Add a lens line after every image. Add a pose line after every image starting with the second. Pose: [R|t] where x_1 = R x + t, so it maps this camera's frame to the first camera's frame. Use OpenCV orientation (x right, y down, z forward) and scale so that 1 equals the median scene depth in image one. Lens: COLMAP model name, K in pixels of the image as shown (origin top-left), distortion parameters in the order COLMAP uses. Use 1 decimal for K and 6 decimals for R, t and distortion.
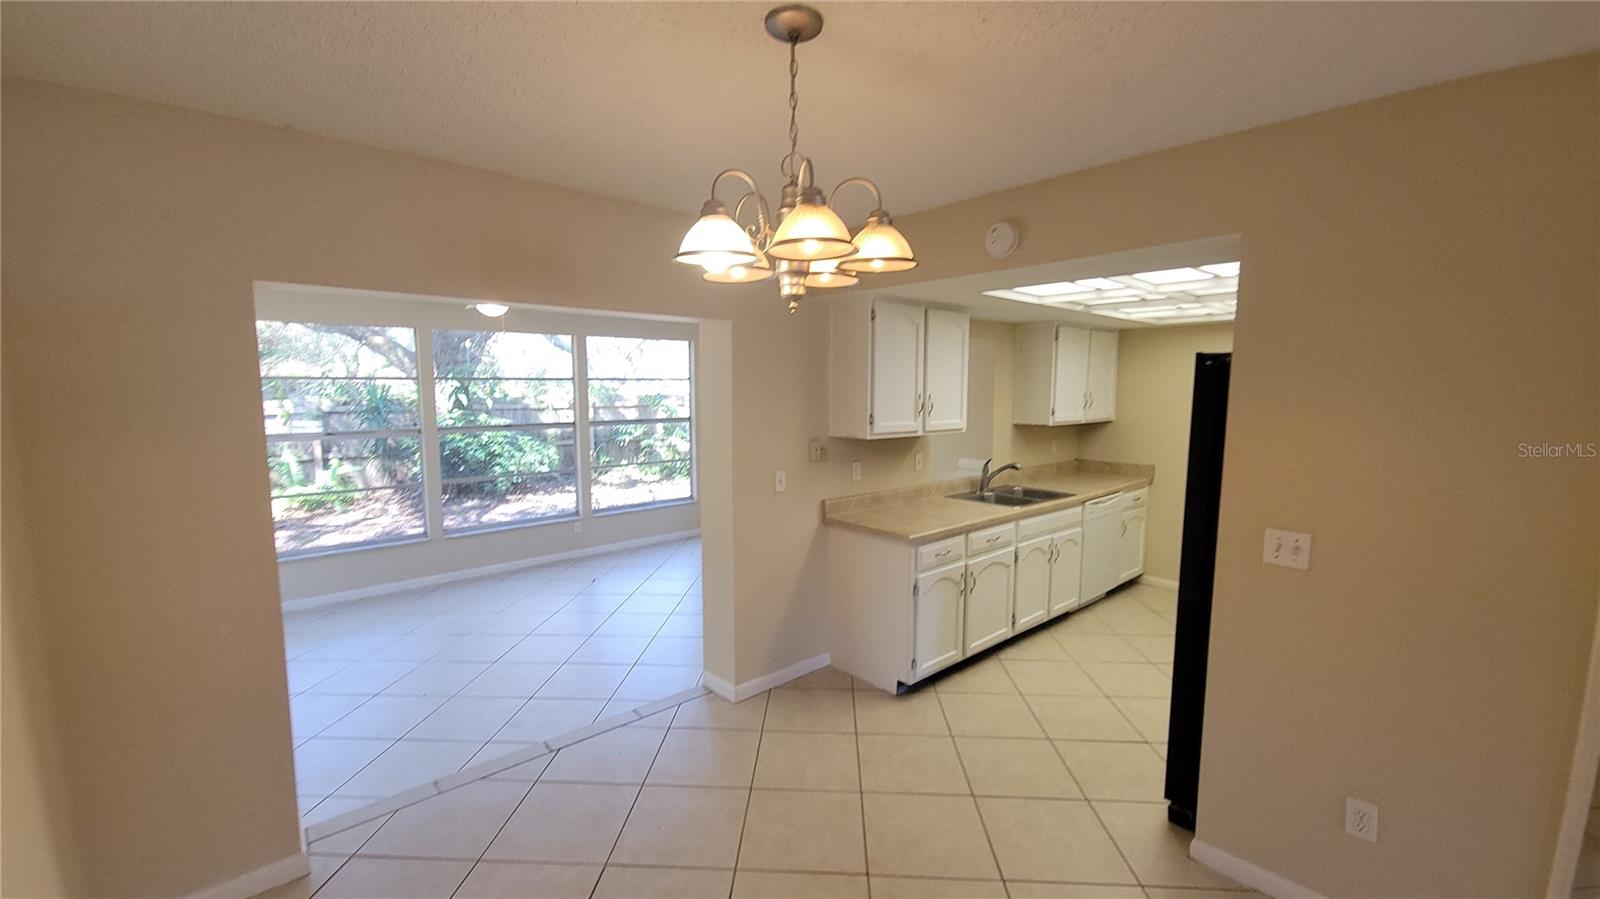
lens RADIAL K [[643.5, 0, 805.4], [0, 643.5, 441.3], [0, 0, 1]] dist [0.006224, -0.002089]
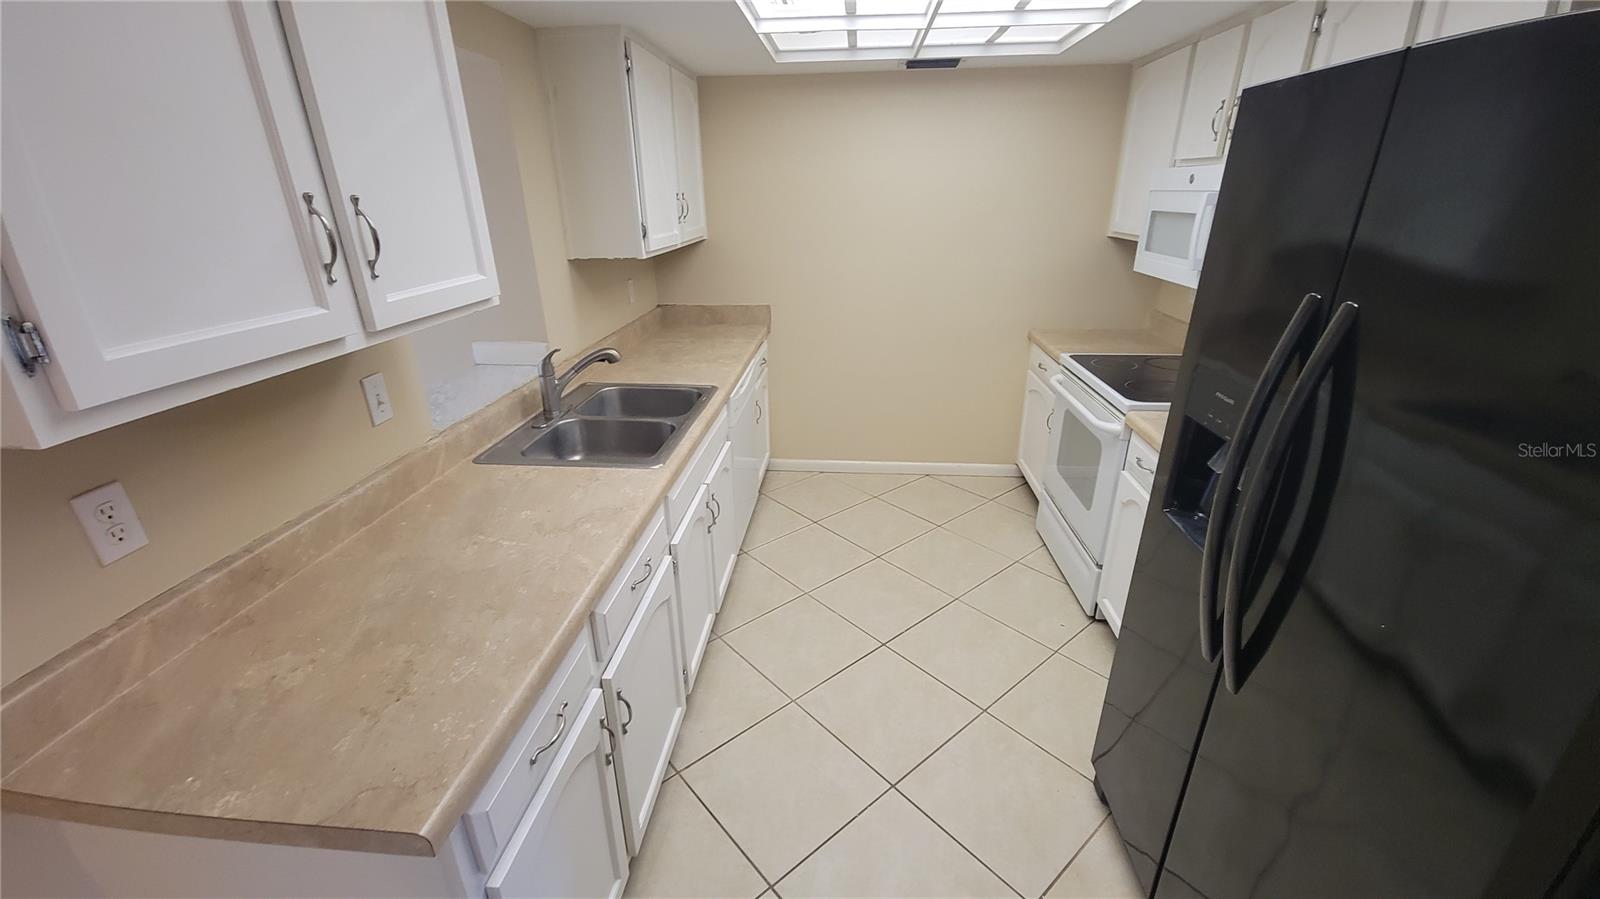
lens RADIAL K [[643.5, 0, 789.6], [0, 643.5, 454.0], [0, 0, 1]] dist [0.006224, -0.002089]
pose [[0.742741, -0.270070, 0.612698, 0.117162], [0.080938, 0.944552, 0.318231, -0.036463], [-0.664669, -0.186772, 0.723416, 0.580202]]
